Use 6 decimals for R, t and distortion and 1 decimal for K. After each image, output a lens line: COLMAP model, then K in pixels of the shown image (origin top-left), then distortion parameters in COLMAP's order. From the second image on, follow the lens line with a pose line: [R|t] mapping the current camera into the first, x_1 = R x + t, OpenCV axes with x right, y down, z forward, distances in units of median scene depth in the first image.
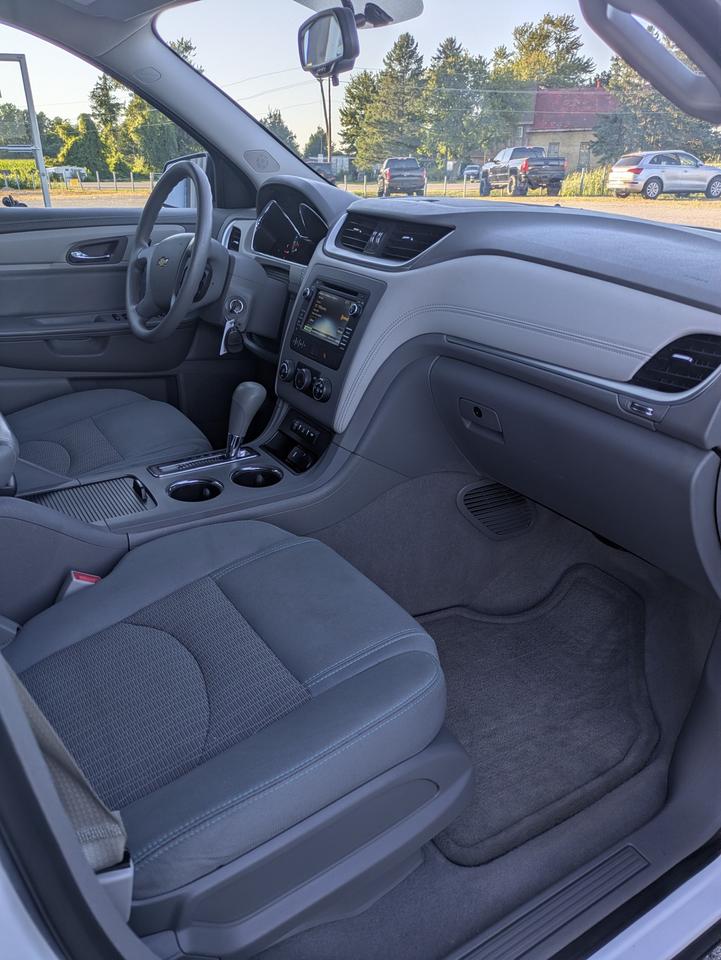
lens RADIAL K [[716.1, 0, 360.5], [0, 716.1, 480.0], [0, 0, 1]] dist [0.016049, -0.005941]
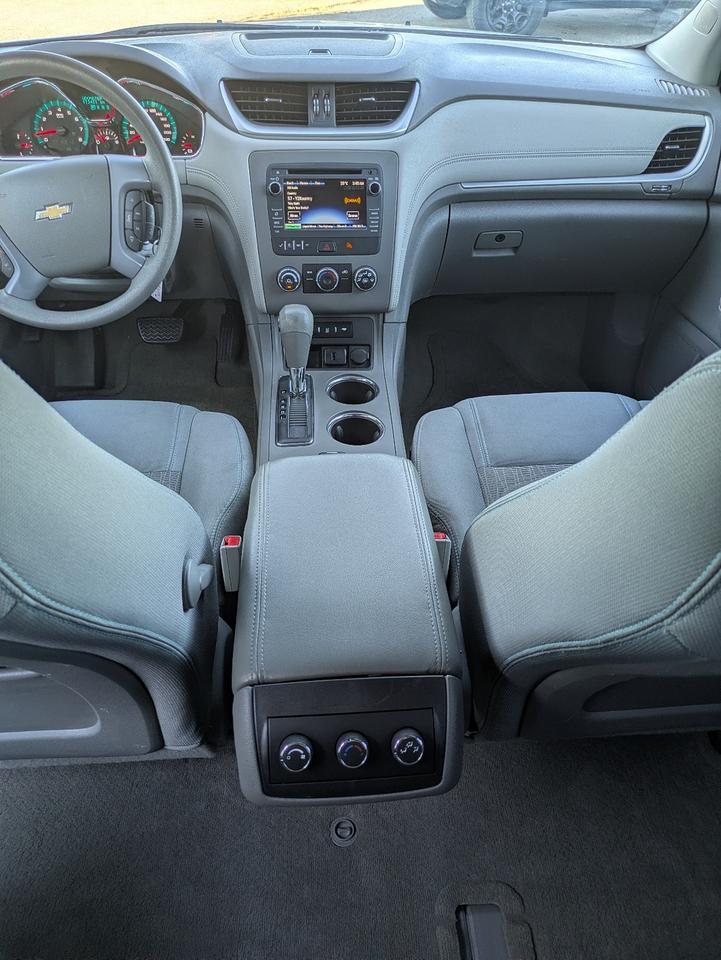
lens RADIAL K [[716.1, 0, 360.5], [0, 716.1, 480.0], [0, 0, 1]] dist [0.016049, -0.005941]
pose [[0.464303, -0.593104, 0.657762, -0.893722], [0.353724, 0.805043, 0.476220, -0.382447], [-0.811974, 0.011556, 0.583579, 0.419804]]
